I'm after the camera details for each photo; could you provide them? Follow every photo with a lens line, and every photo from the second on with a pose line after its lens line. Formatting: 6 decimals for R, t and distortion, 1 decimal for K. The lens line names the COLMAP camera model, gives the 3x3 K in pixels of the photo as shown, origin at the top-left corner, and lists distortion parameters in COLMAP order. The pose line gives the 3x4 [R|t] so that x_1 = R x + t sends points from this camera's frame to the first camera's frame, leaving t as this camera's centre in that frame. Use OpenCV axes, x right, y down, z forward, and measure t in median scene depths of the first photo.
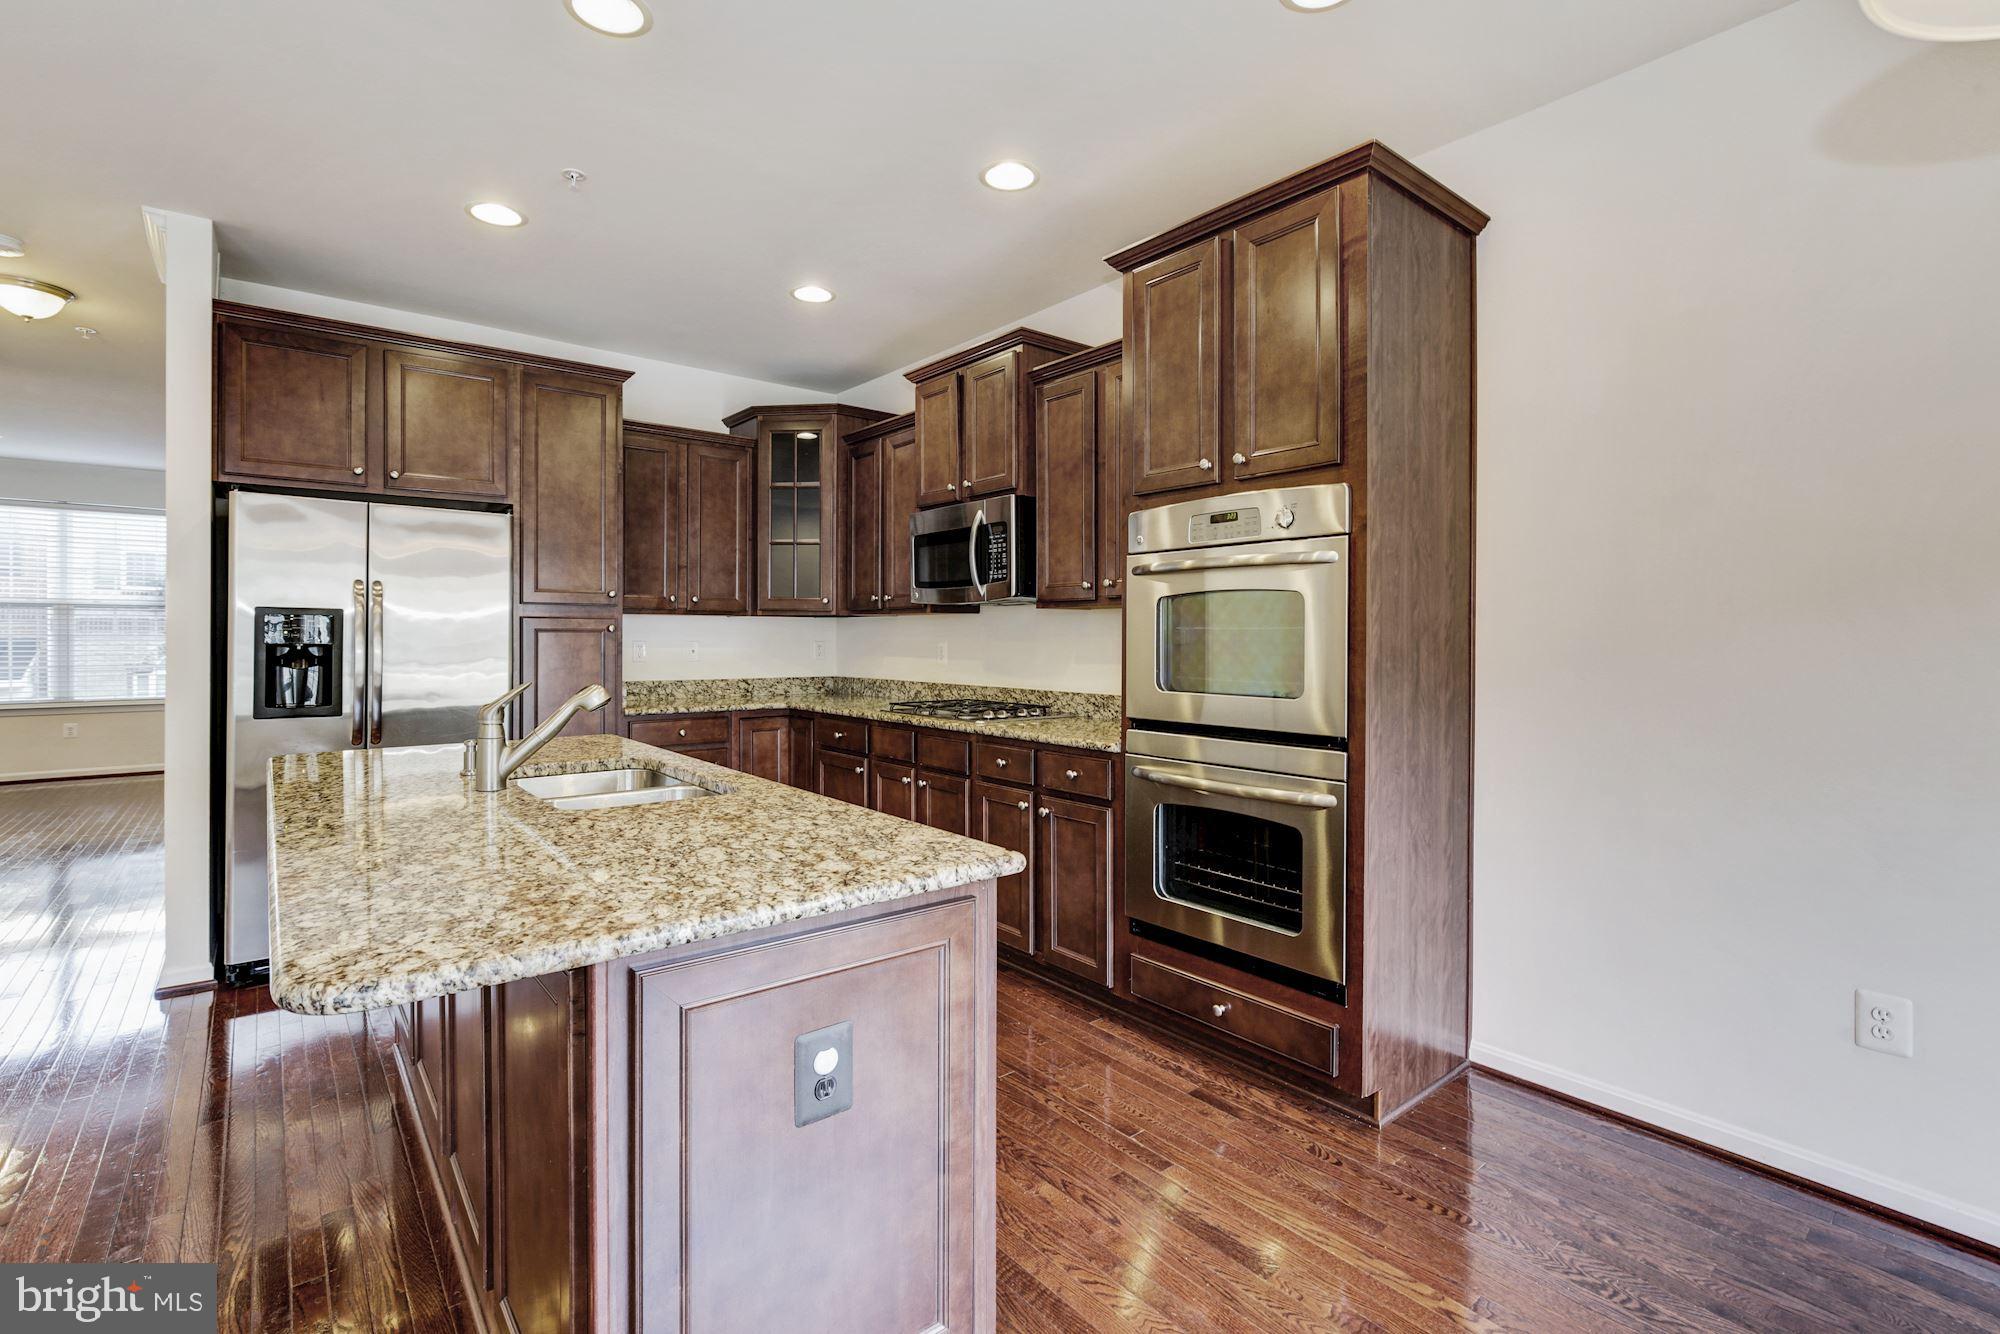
lens RADIAL K [[915.0, 0, 1006.6], [0, 915.0, 649.8], [0, 0, 1]] dist [0.001326, 0.000101]
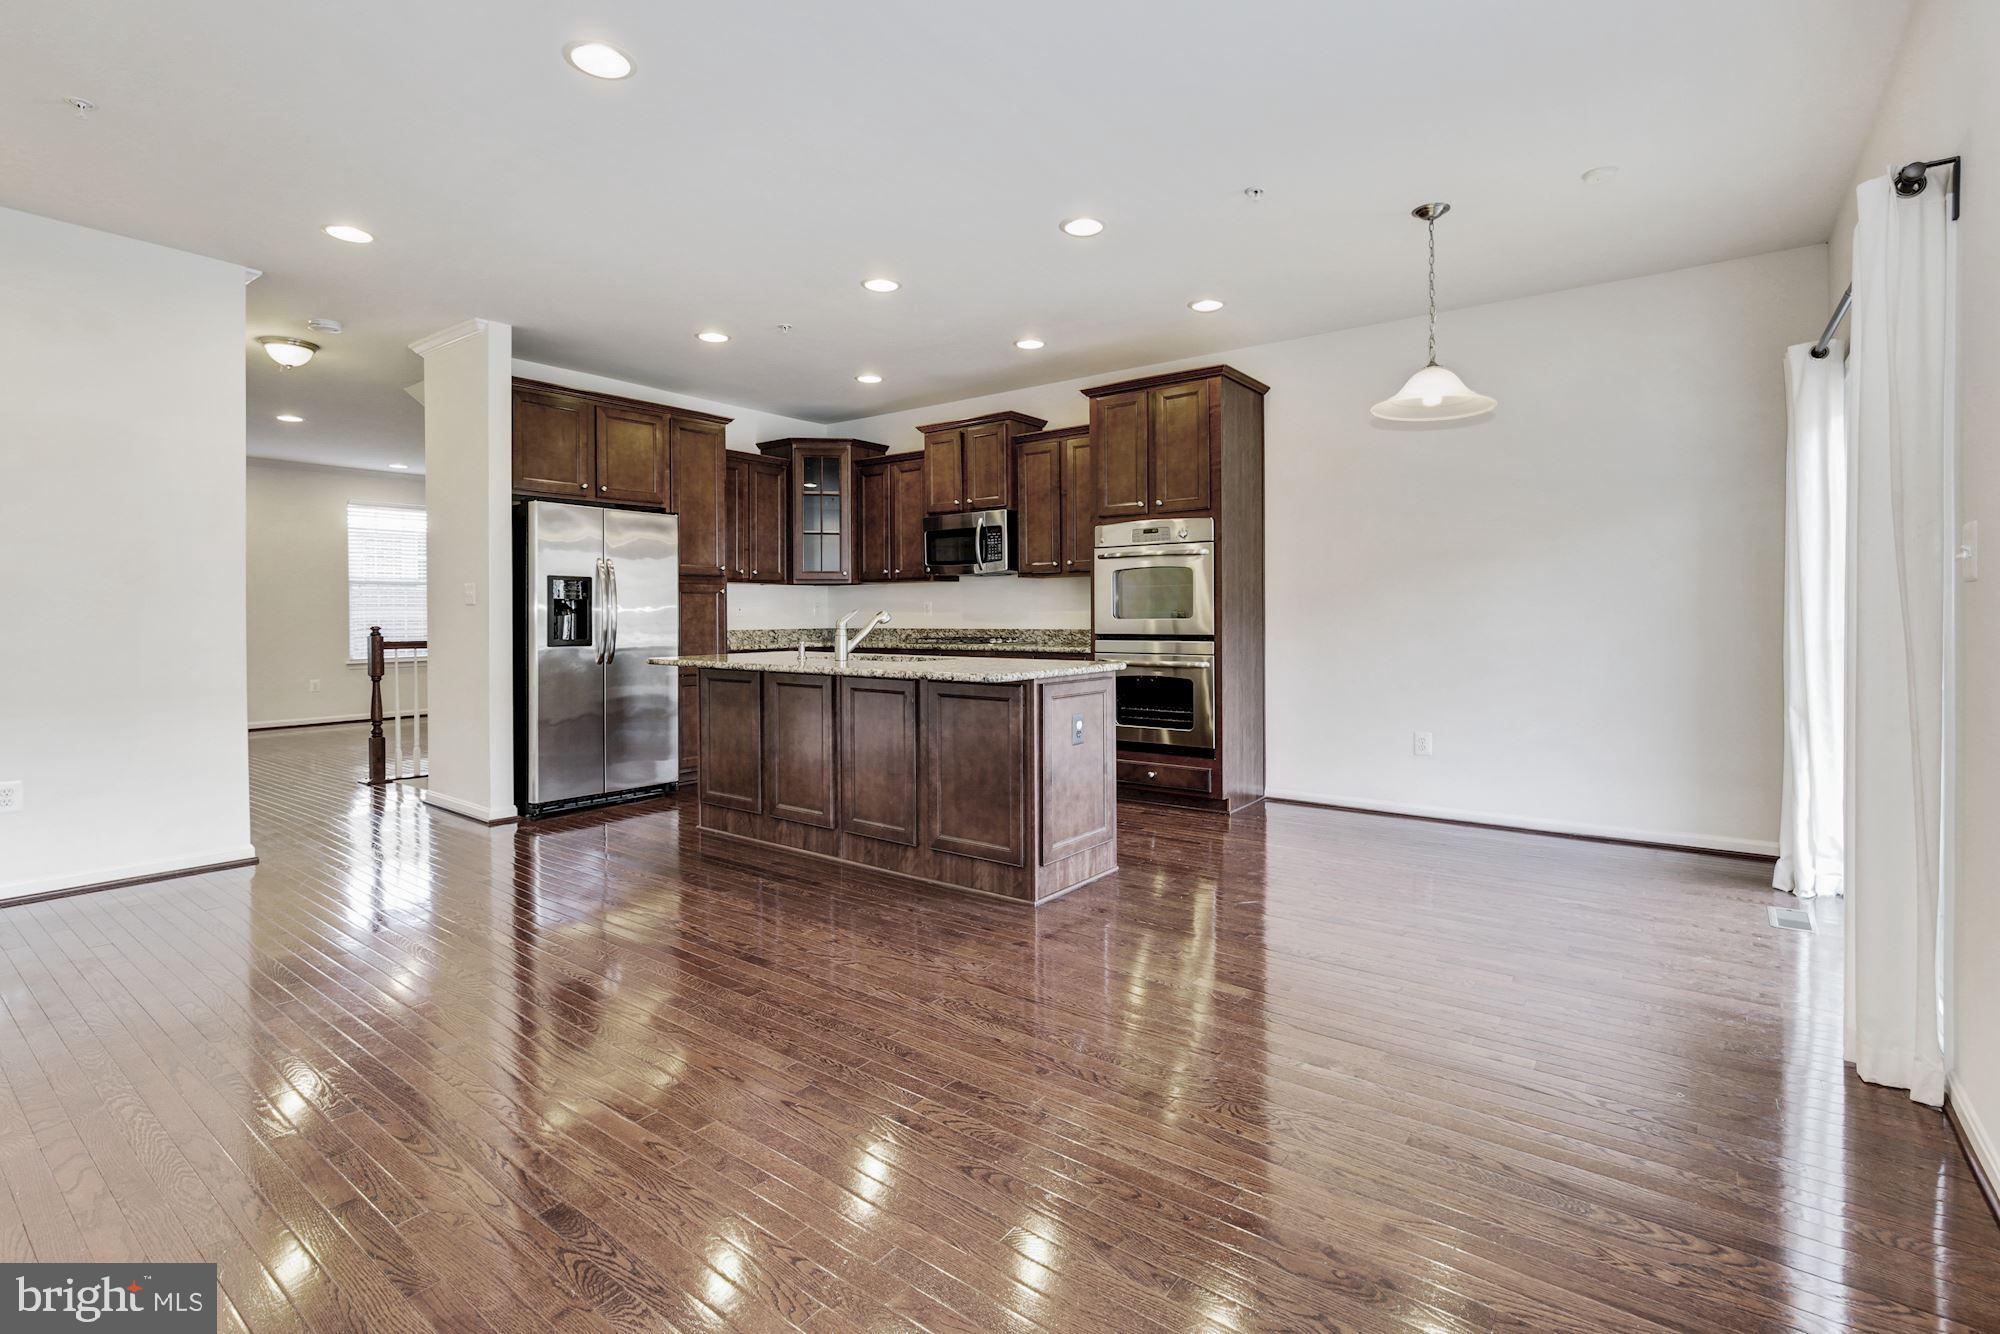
lens RADIAL K [[915.0, 0, 983.7], [0, 915.0, 626.2], [0, 0, 1]] dist [0.001326, 0.000101]
pose [[0.978126, -0.008682, 0.207834, -0.408889], [0.009062, 0.999959, -0.000877, 0.047631], [-0.207817, 0.002741, 0.978164, -0.672935]]
